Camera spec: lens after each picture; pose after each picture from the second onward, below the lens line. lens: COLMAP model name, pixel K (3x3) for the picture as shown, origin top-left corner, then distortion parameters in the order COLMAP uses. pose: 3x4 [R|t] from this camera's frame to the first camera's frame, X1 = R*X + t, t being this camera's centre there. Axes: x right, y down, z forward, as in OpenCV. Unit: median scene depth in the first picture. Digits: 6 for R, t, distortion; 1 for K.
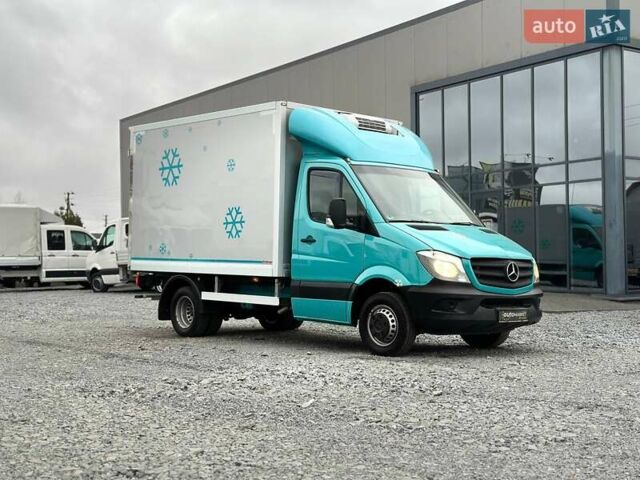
lens RADIAL K [[885.6, 0, 320.0], [0, 885.6, 239.9], [0, 0, 1]] dist [0.129326, 0.000000]
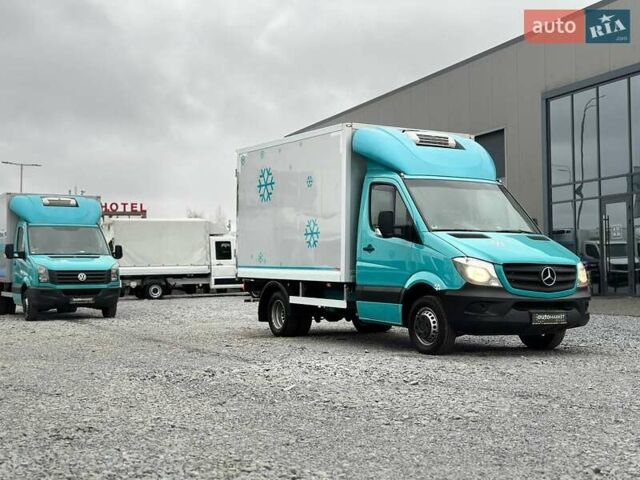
lens RADIAL K [[885.6, 0, 315.3], [0, 885.6, 245.2], [0, 0, 1]] dist [0.129326, 0.000000]
pose [[0.974764, -0.013176, -0.222848, 0.159800], [0.012539, 0.999912, -0.004274, -0.000093], [0.222885, 0.001372, 0.974844, -0.081009]]
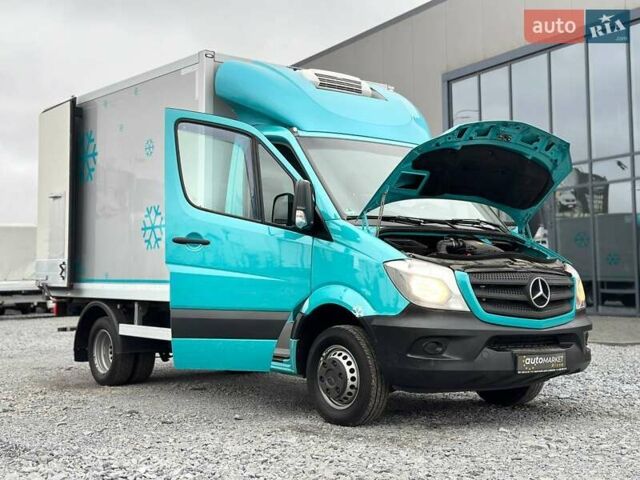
lens RADIAL K [[885.6, 0, 316.6], [0, 885.6, 241.0], [0, 0, 1]] dist [0.129326, 0.000000]
pose [[0.997038, -0.015251, -0.075381, 0.092533], [0.013562, 0.999646, -0.022876, 0.010077], [0.075703, 0.021786, 0.996892, 0.306133]]
